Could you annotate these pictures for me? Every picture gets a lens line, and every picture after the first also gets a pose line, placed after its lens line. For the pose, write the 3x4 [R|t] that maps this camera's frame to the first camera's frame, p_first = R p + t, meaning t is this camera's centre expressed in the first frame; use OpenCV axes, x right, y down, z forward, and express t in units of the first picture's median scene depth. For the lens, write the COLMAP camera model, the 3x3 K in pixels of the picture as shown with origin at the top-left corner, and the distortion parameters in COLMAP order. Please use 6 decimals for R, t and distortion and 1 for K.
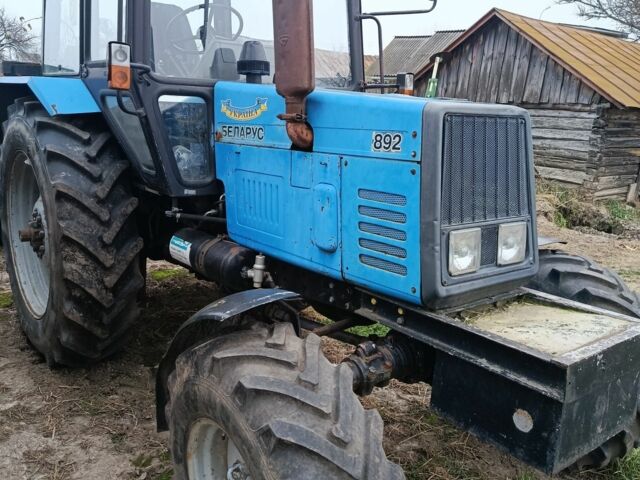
lens RADIAL K [[580.9, 0, 321.2], [0, 580.9, 240.7], [0, 0, 1]] dist [0.099215, -0.191405]
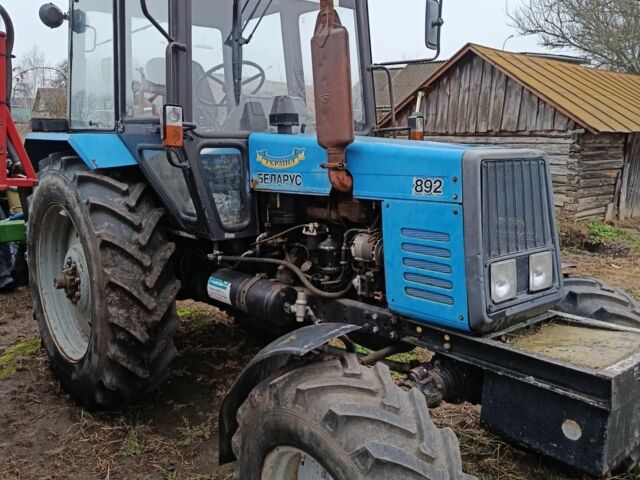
lens RADIAL K [[577.2, 0, 320.9], [0, 577.2, 237.7], [0, 0, 1]] dist [0.106133, -0.210497]
pose [[0.997948, -0.046996, 0.043476, -0.106551], [0.049172, 0.997517, -0.050413, -0.017853], [-0.040999, 0.052447, 0.997782, -0.072140]]
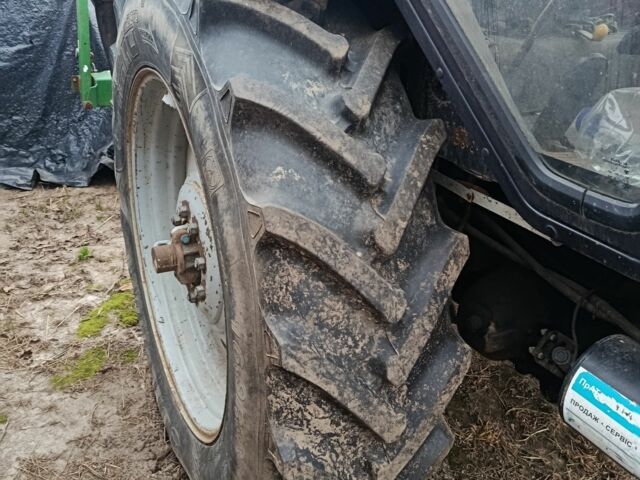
lens RADIAL K [[580.9, 0, 321.2], [0, 580.9, 240.7], [0, 0, 1]] dist [0.099215, -0.191405]
pose [[0.981259, 0.082346, -0.174215, -0.386111], [-0.045797, 0.977848, 0.204246, -0.155990], [0.187175, -0.192439, 0.963293, 0.741699]]
